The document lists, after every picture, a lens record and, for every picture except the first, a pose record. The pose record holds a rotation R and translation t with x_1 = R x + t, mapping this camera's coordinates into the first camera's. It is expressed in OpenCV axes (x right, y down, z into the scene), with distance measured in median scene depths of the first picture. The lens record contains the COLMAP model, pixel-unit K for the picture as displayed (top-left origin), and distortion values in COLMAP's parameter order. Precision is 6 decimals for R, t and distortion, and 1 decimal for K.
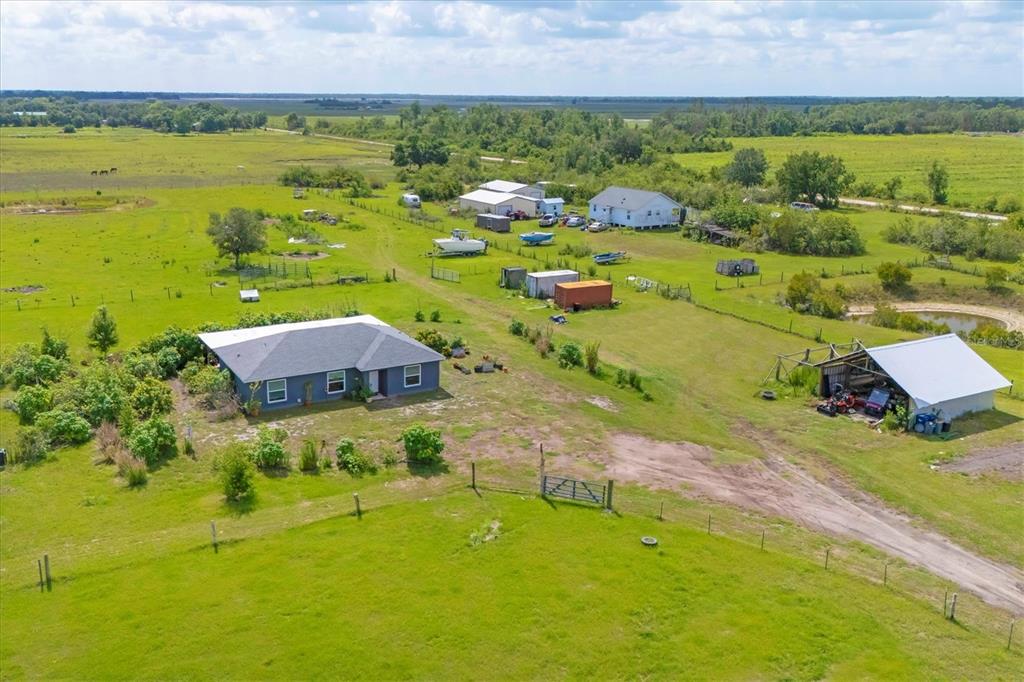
lens RADIAL K [[871.2, 0, 469.0], [0, 871.2, 343.3], [0, 0, 1]] dist [0.029861, -0.004401]
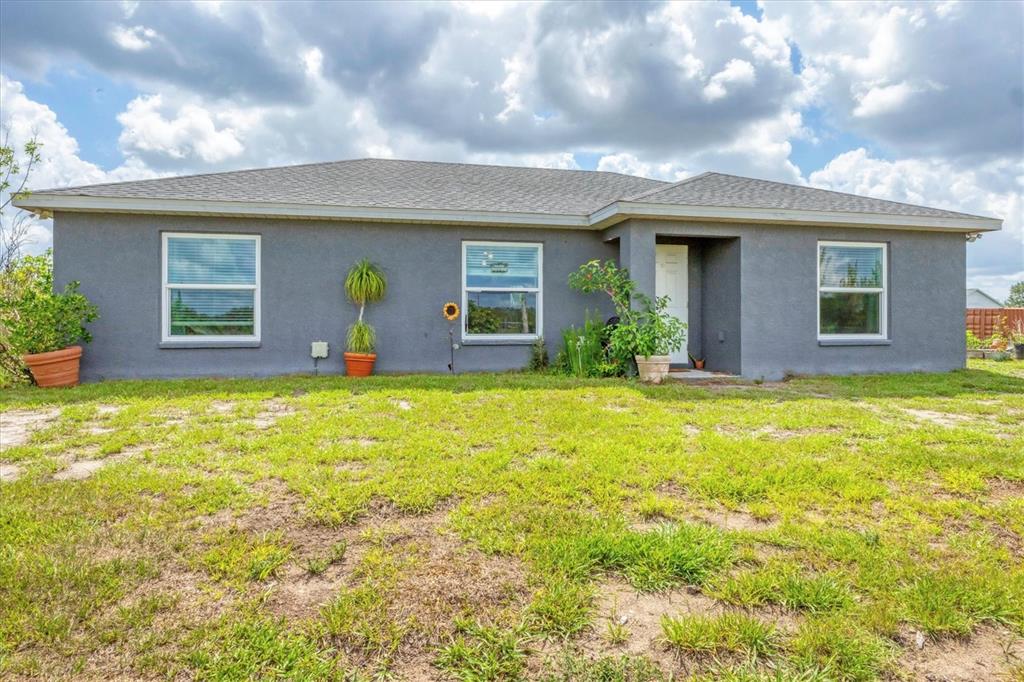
lens RADIAL K [[614.7, 0, 512.0], [0, 614.7, 341.0], [0, 0, 1]] dist [-0.000369, -0.000171]
pose [[0.964533, 0.005450, -0.263907, -0.065253], [-0.069630, 0.969628, -0.234464, 0.056031], [0.254613, 0.244524, 0.935618, 0.514449]]
